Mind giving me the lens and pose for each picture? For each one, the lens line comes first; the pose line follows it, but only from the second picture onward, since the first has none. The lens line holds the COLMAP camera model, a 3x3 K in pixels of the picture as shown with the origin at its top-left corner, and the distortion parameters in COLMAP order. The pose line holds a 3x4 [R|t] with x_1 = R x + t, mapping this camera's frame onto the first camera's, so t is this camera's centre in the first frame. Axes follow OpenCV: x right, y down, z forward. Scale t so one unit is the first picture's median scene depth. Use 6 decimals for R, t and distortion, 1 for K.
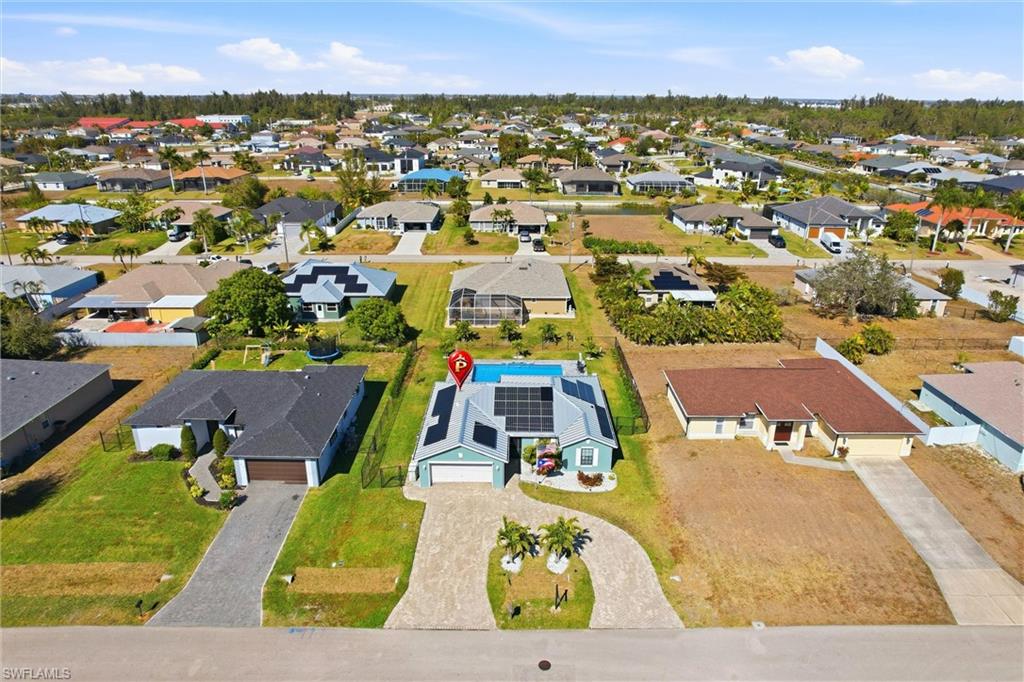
lens RADIAL K [[652.1, 0, 498.3], [0, 652.1, 338.6], [0, 0, 1]] dist [-0.041806, -0.000763]
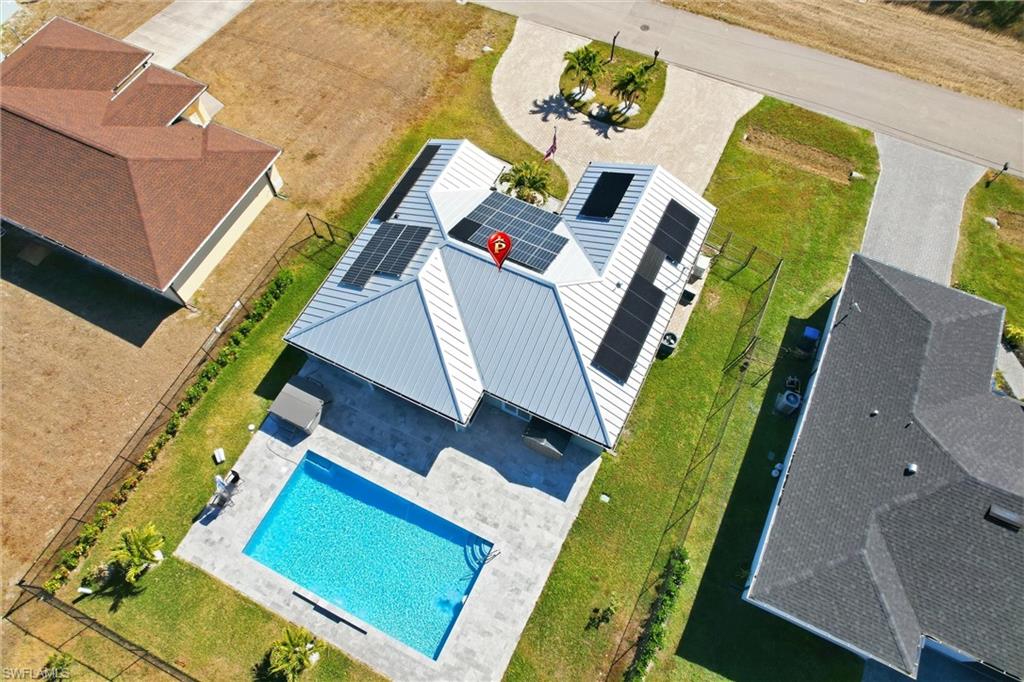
lens RADIAL K [[652.1, 0, 498.3], [0, 652.1, 338.6], [0, 0, 1]] dist [-0.041806, -0.000763]
pose [[-0.901413, -0.390320, 0.187364, -0.118871], [0.146607, 0.132014, 0.980346, -0.579350], [-0.407383, 0.911166, -0.061776, 1.448815]]
